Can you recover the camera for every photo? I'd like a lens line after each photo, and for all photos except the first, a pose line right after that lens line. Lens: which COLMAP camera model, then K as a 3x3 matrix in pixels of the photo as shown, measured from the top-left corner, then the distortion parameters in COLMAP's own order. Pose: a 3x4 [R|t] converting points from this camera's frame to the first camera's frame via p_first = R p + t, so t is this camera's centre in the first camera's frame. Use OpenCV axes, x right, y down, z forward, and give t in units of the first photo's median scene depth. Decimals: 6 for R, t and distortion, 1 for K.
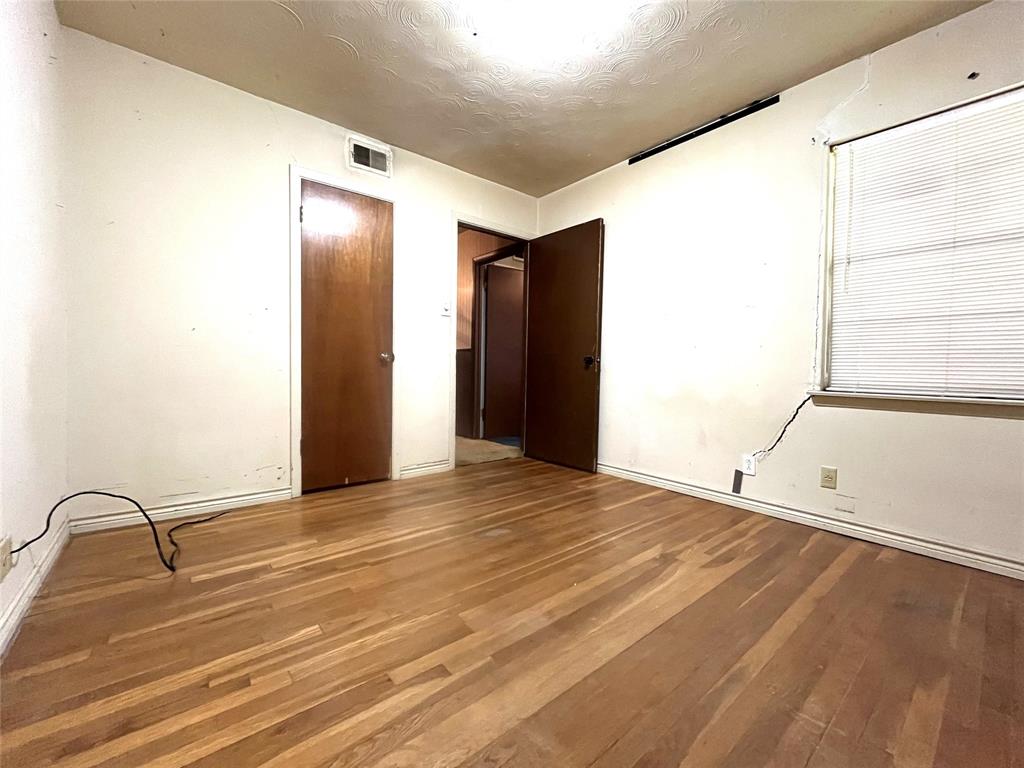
lens RADIAL K [[413.1, 0, 511.1], [0, 413.1, 382.1], [0, 0, 1]] dist [0.001860, 0.000037]
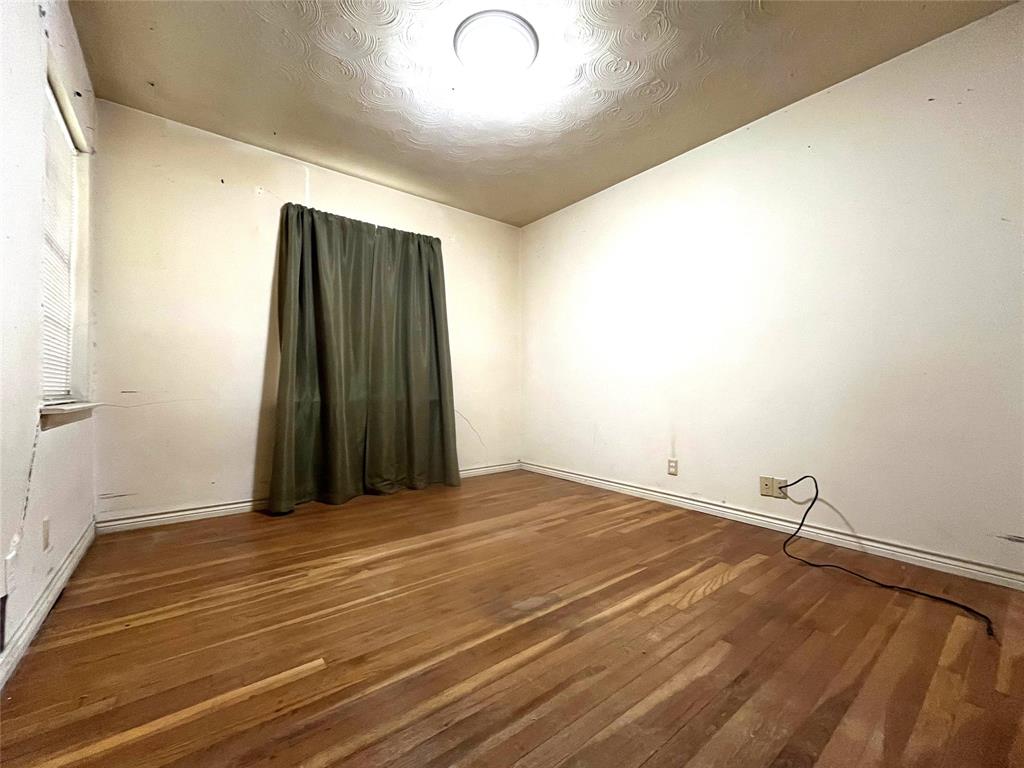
lens RADIAL K [[413.1, 0, 511.6], [0, 413.1, 385.8], [0, 0, 1]] dist [0.001860, 0.000037]
pose [[-0.999536, -0.019182, 0.023672, -0.011345], [-0.018566, 0.999490, 0.025963, -0.048836], [-0.024158, 0.025511, -0.999383, 1.824773]]
